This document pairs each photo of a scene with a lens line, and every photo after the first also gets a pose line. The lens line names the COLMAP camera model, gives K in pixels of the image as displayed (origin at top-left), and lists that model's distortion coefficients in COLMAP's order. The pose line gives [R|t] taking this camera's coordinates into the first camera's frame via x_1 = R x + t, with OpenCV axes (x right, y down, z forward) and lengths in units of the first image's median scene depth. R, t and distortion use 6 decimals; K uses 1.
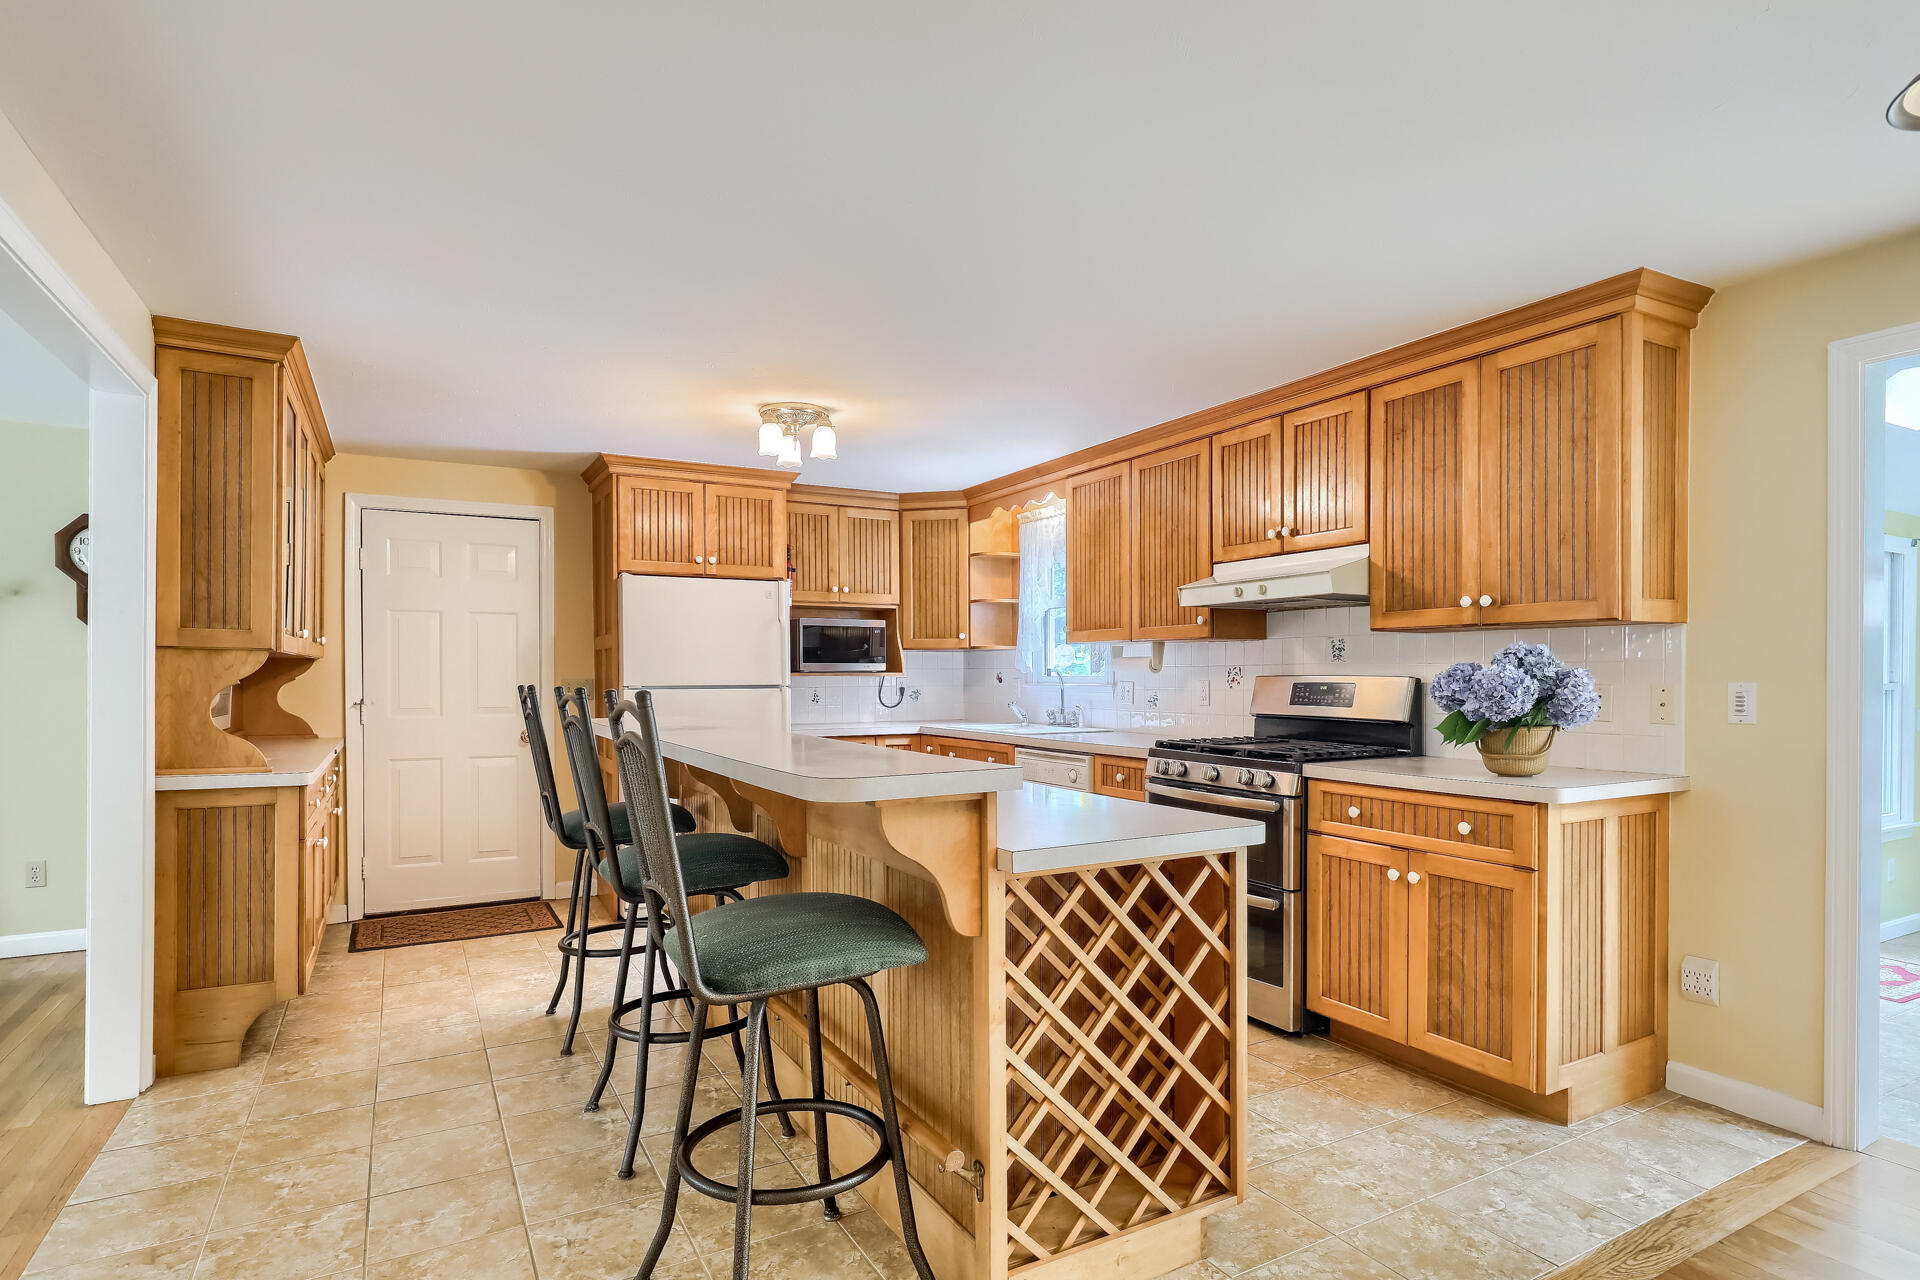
lens RADIAL K [[995.5, 0, 964.0], [0, 995.5, 677.2], [0, 0, 1]] dist [-0.001341, -0.000261]
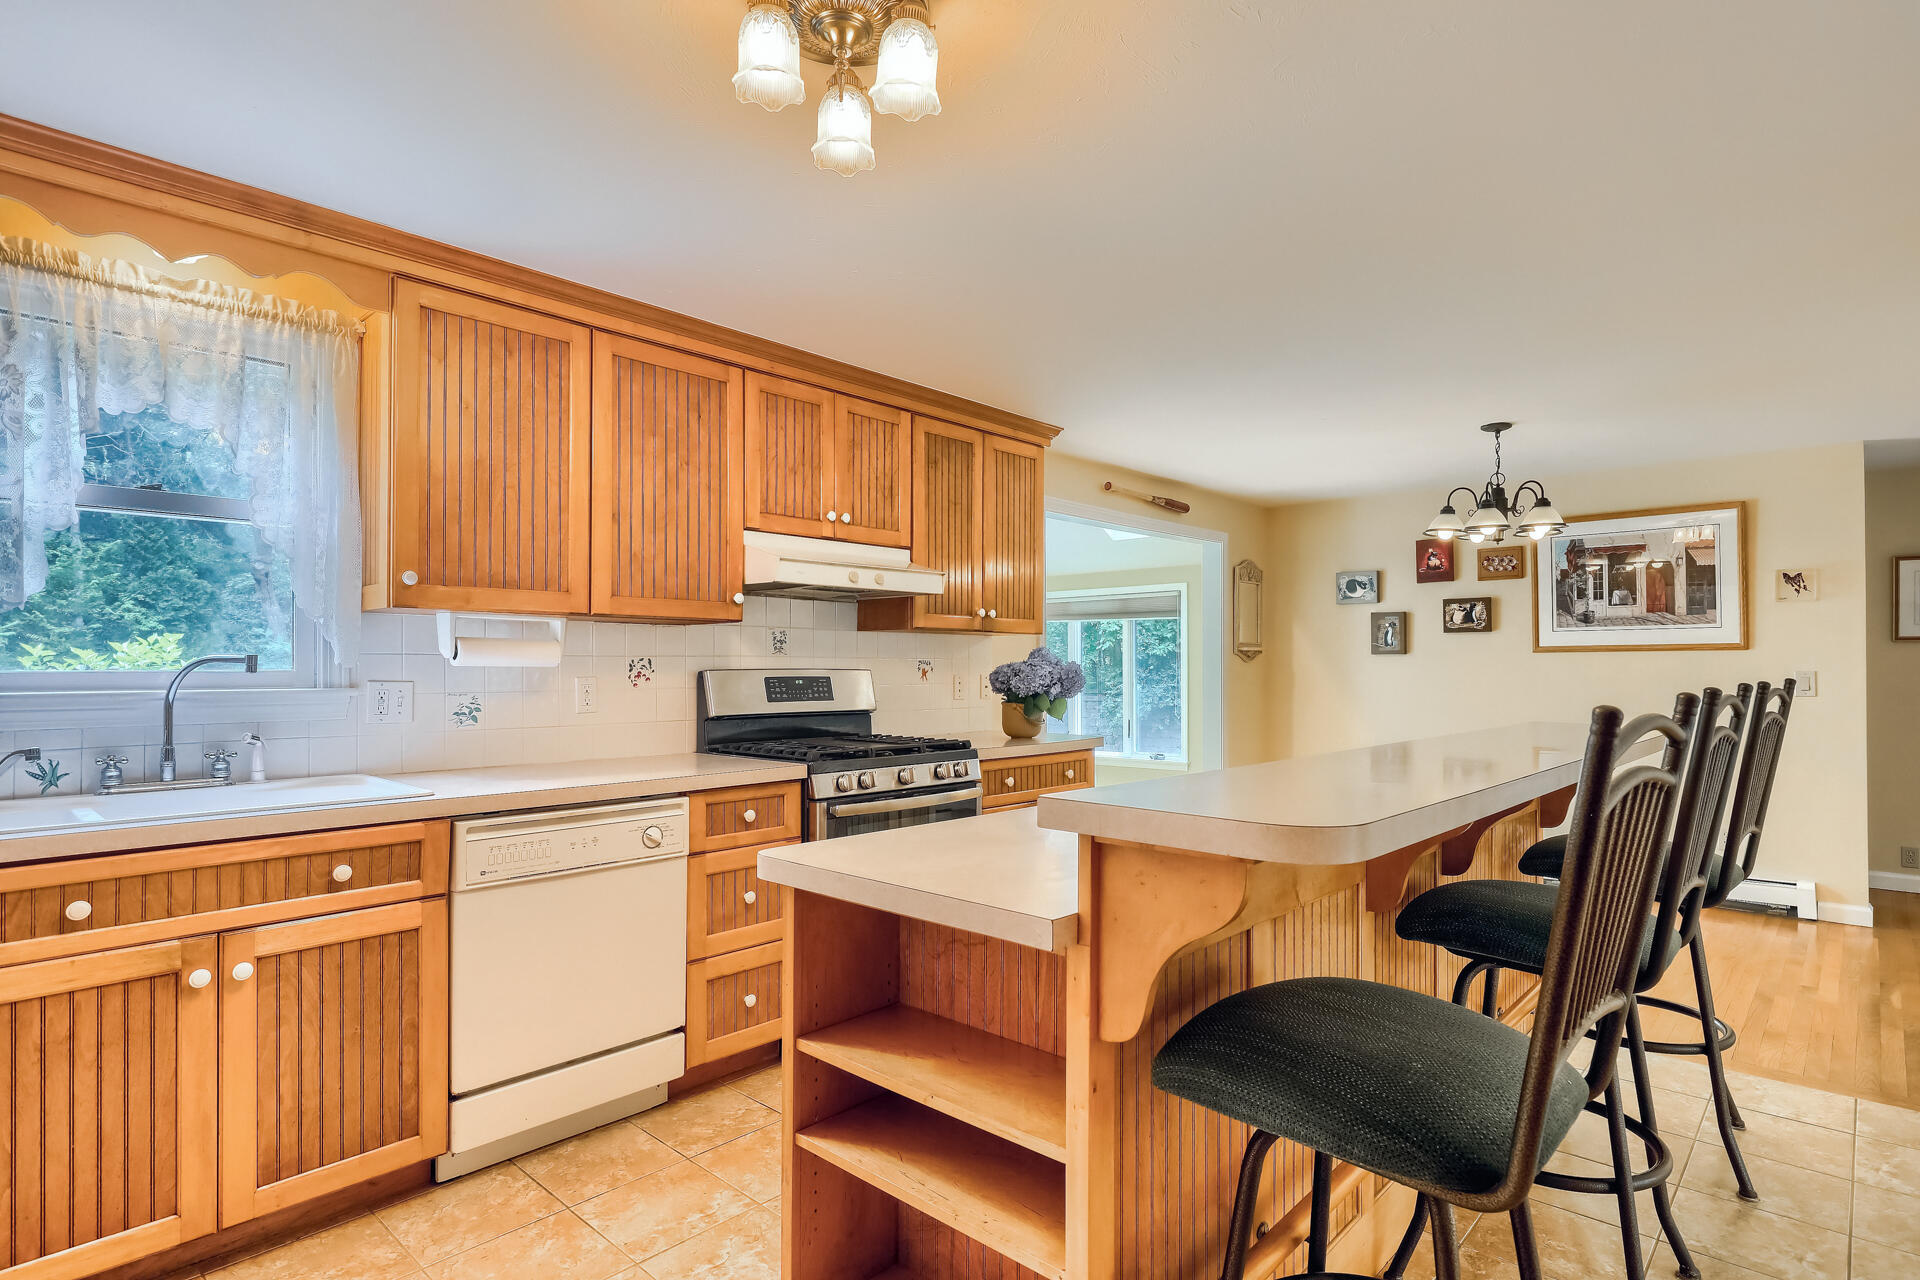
lens RADIAL K [[983.3, 0, 959.2], [0, 983.3, 660.9], [0, 0, 1]] dist [-0.001407, -0.000371]
pose [[-0.304559, 0.006062, 0.952474, -0.722954], [0.003036, 0.999981, -0.005394, -0.004876], [-0.952489, 0.001249, -0.304572, 1.412463]]
